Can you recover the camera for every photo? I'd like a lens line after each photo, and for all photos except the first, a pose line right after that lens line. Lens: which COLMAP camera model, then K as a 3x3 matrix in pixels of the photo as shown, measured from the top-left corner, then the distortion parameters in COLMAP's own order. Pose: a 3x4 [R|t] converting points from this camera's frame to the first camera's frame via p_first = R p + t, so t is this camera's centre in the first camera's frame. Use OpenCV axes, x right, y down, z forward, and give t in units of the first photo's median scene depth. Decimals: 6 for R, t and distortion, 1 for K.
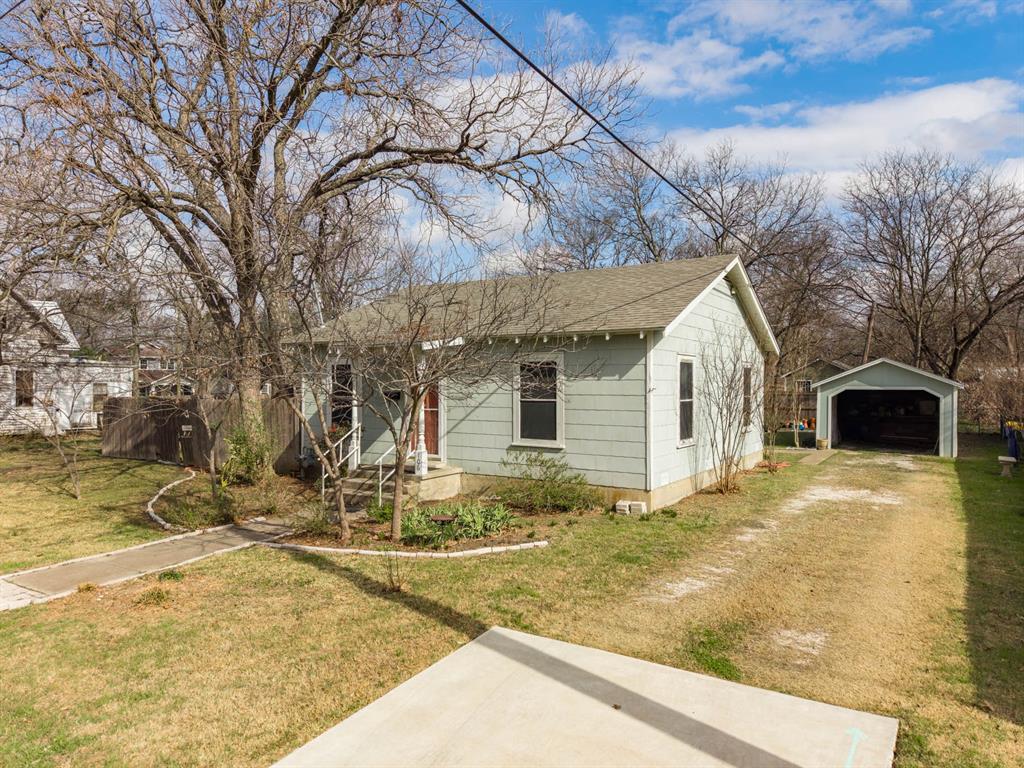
lens RADIAL K [[677.8, 0, 511.7], [0, 677.8, 381.0], [0, 0, 1]] dist [0.049199, -0.049088]
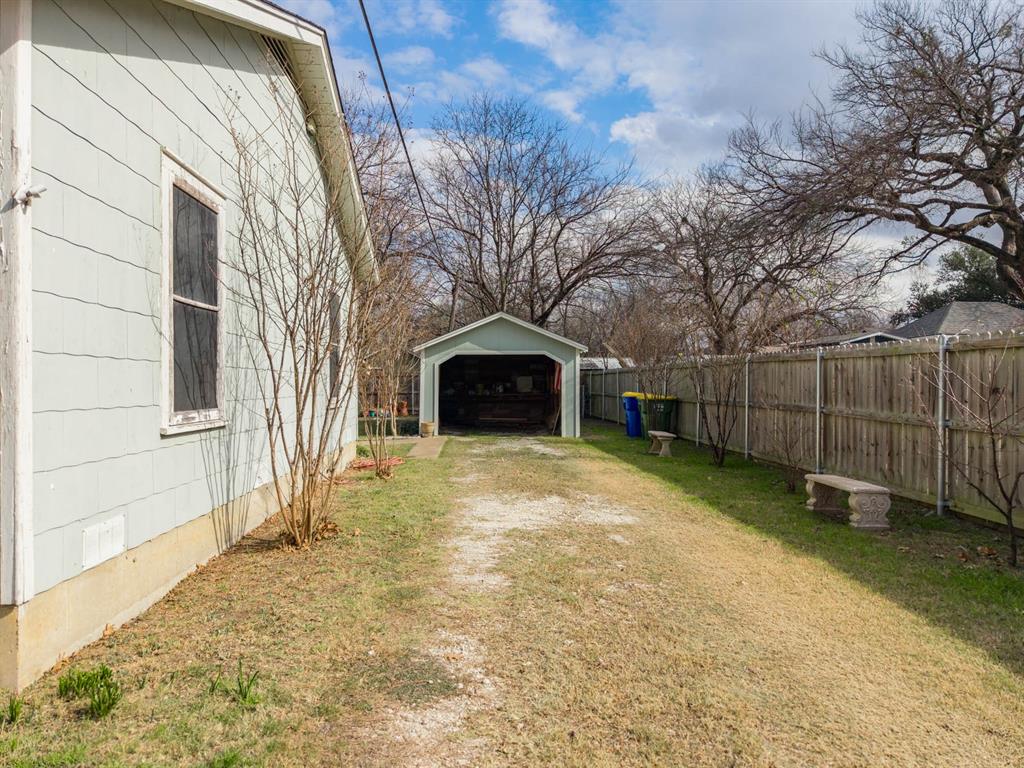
lens RADIAL K [[677.8, 0, 511.7], [0, 677.8, 381.0], [0, 0, 1]] dist [0.049199, -0.049088]
pose [[0.813490, -0.003048, 0.581571, 0.172657], [0.004987, 0.999986, -0.001735, 0.067539], [-0.581558, 0.004312, 0.813494, 0.576496]]
